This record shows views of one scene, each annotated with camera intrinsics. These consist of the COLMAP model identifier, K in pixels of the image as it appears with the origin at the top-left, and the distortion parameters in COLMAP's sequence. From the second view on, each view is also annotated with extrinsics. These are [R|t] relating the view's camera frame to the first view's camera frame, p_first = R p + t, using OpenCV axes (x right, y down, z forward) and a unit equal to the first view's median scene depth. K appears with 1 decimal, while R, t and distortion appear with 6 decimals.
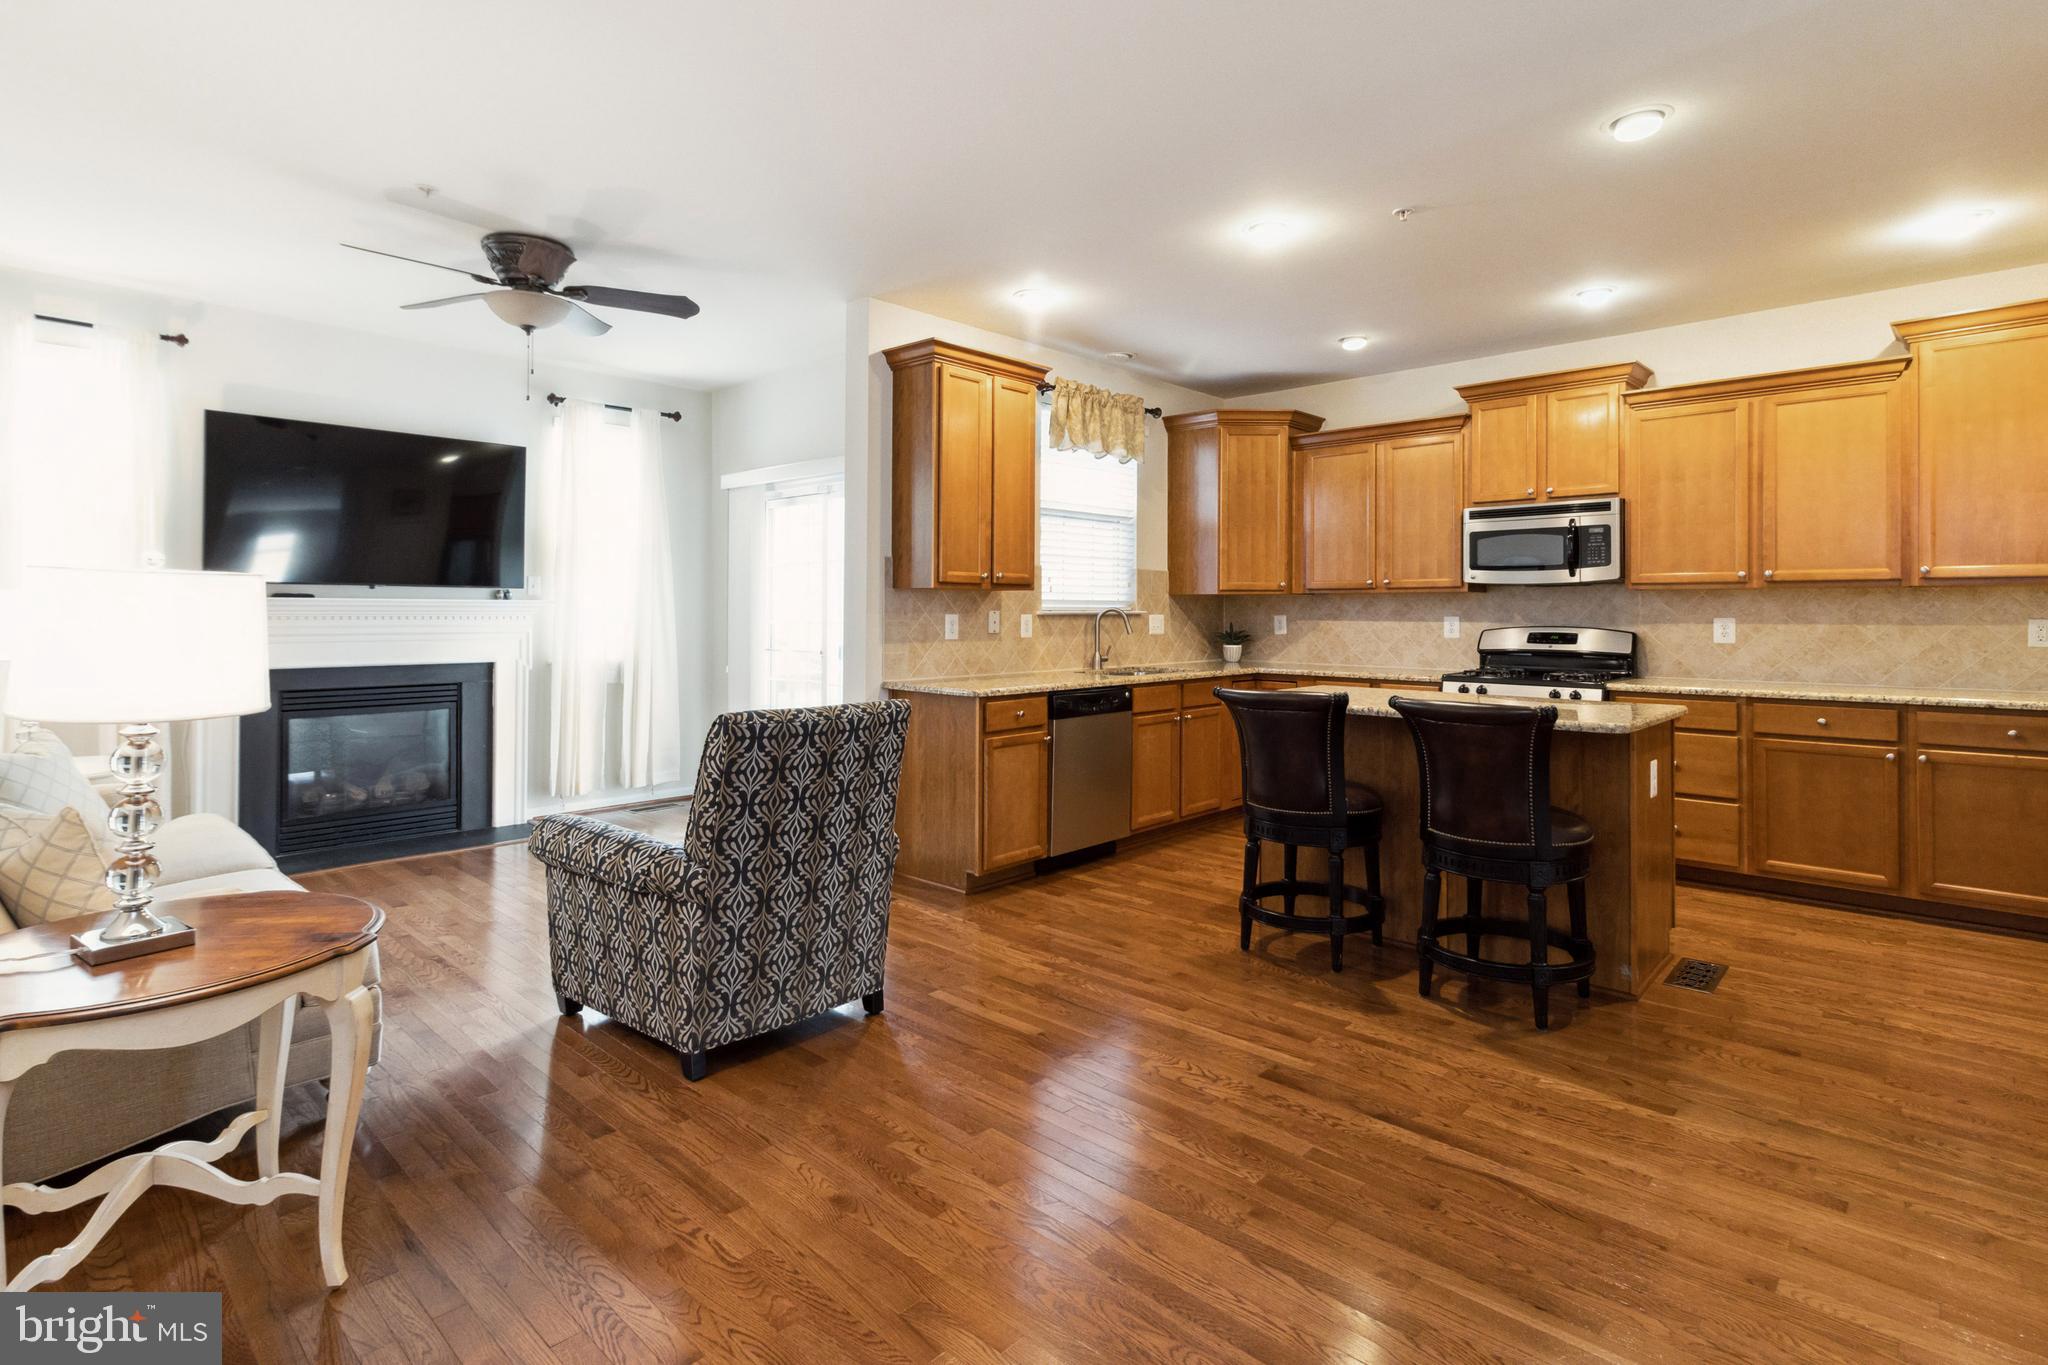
lens RADIAL K [[979.6, 0, 1012.3], [0, 979.6, 605.9], [0, 0, 1]] dist [0.003270, 0.000288]
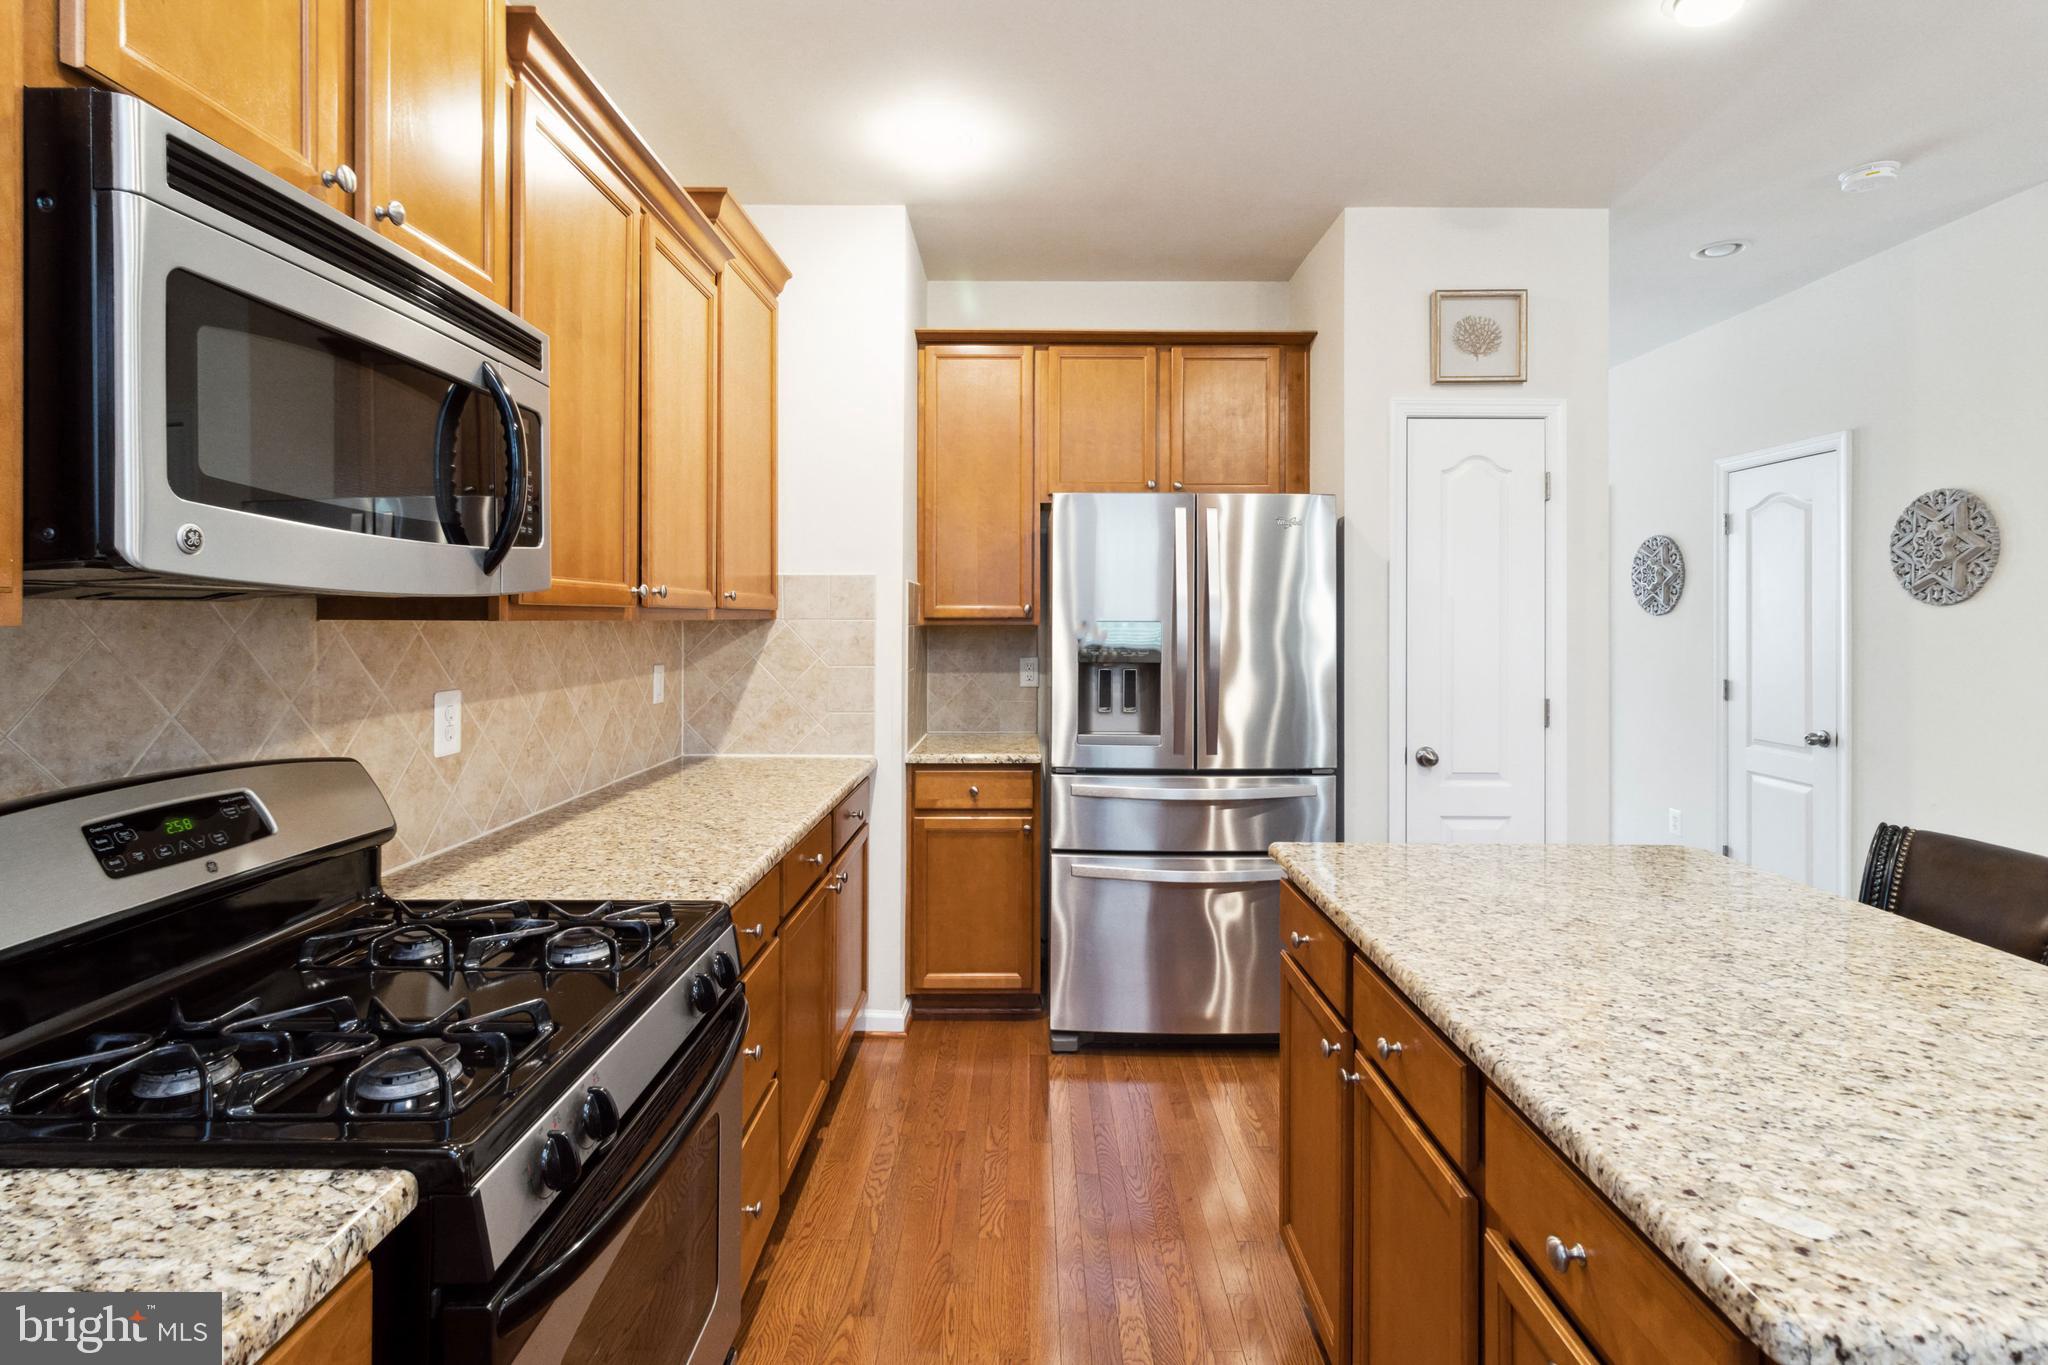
lens RADIAL K [[979.6, 0, 1024.6], [0, 979.6, 622.7], [0, 0, 1]] dist [0.003270, 0.000288]
pose [[-0.677094, -0.009220, 0.735839, 0.275982], [-0.009983, 0.999945, 0.003343, -0.019447], [-0.735829, -0.005082, -0.677149, 1.103363]]
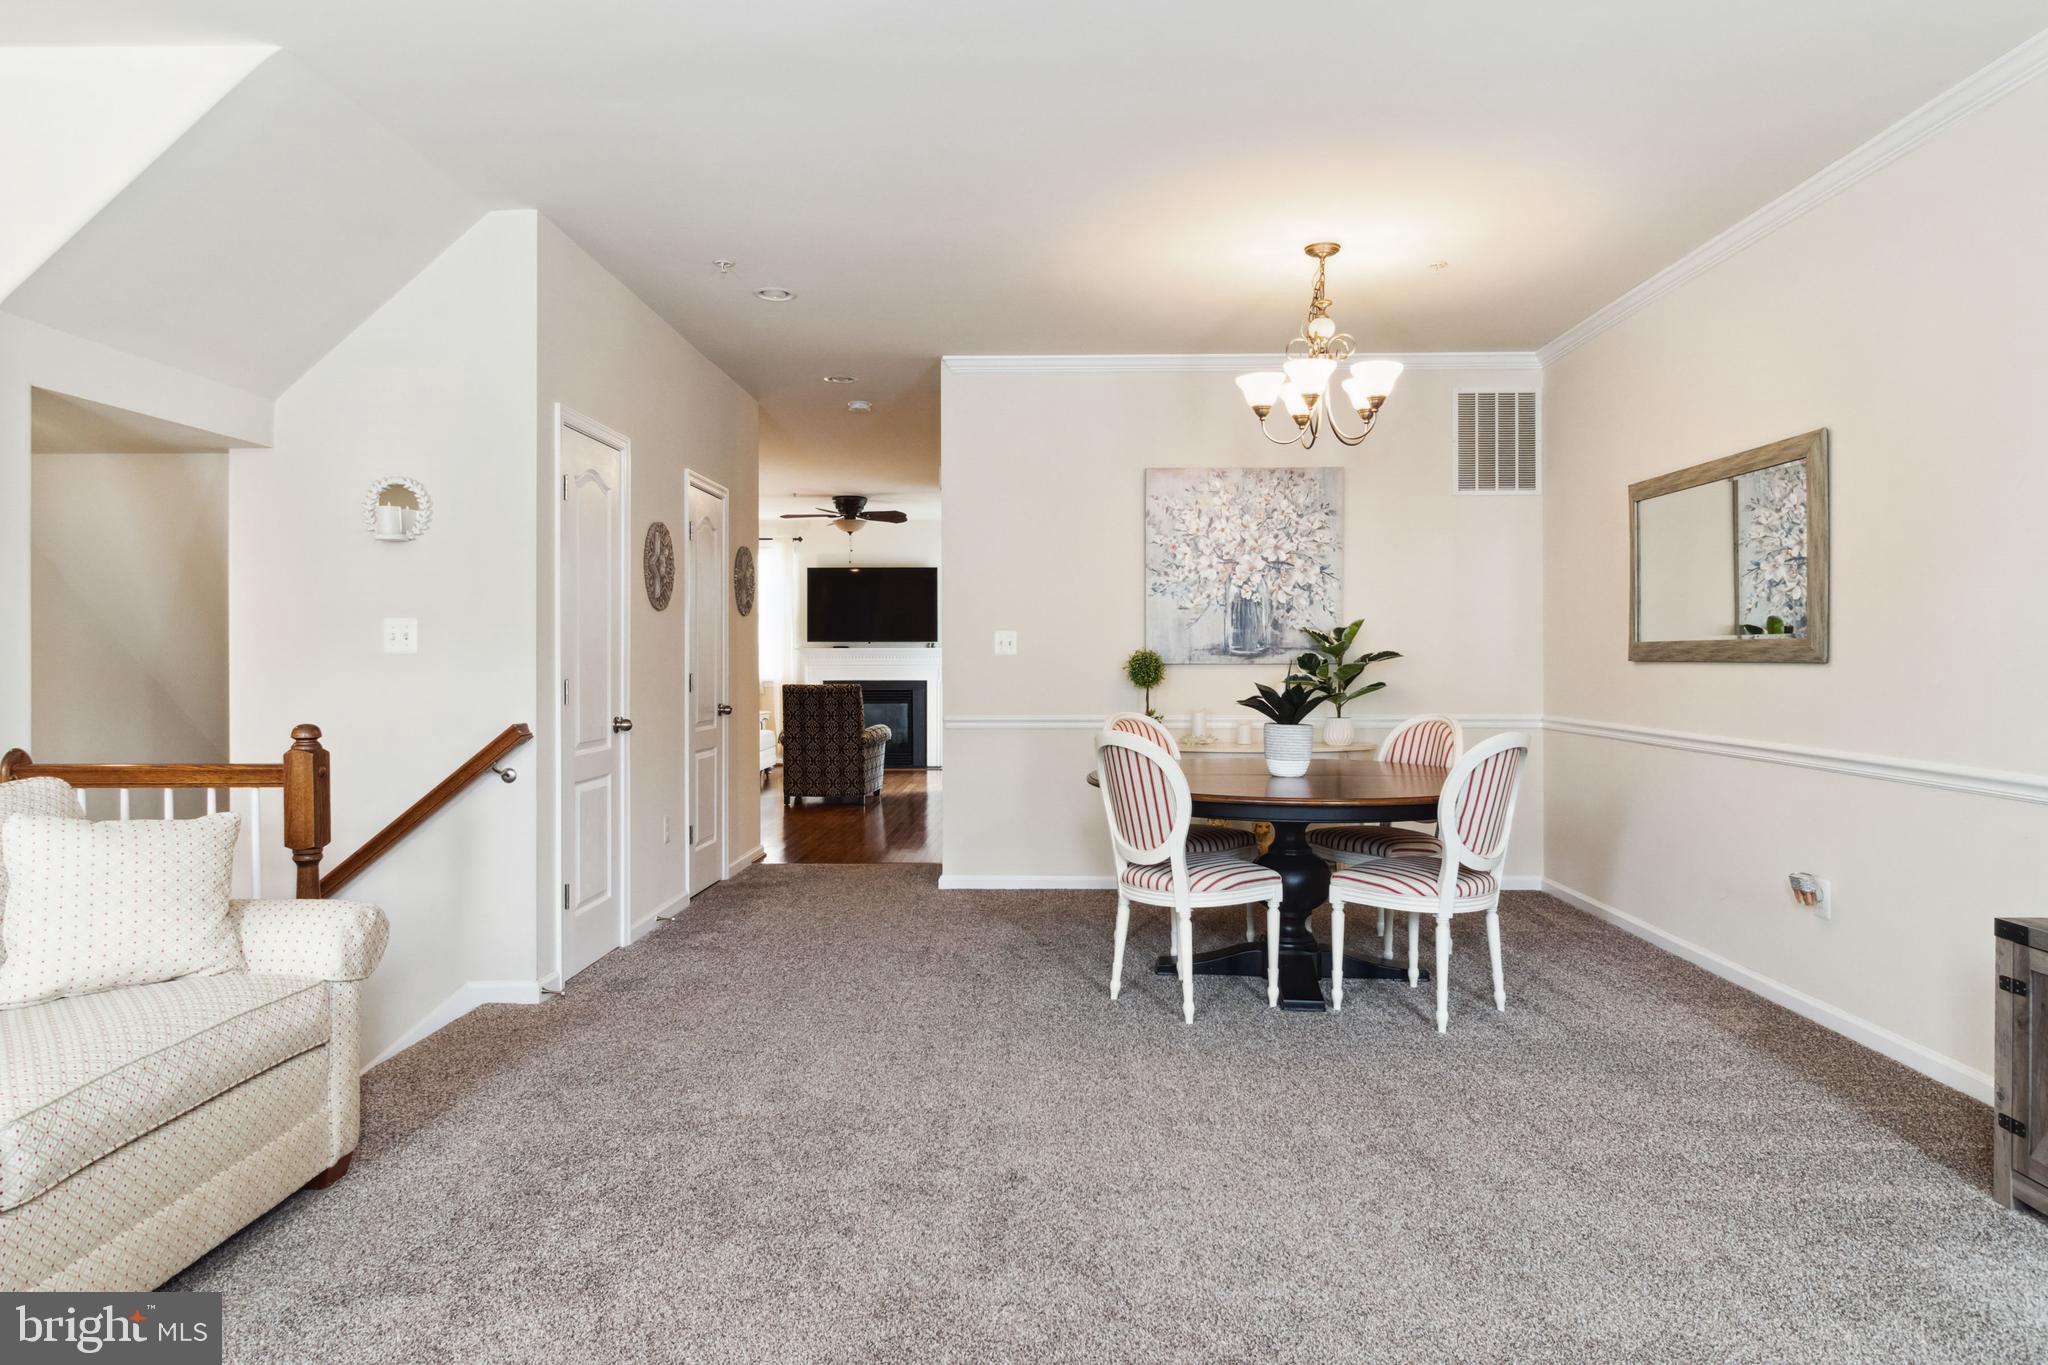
lens RADIAL K [[1252.2, 0, 1033.1], [0, 1252.2, 667.5], [0, 0, 1]] dist [0.000931, 0.000906]
pose [[0.672597, 0.000334, -0.740009, 1.668400], [0.008402, 0.999932, 0.008088, 0.016219], [0.739961, -0.011658, 0.672549, -0.577545]]
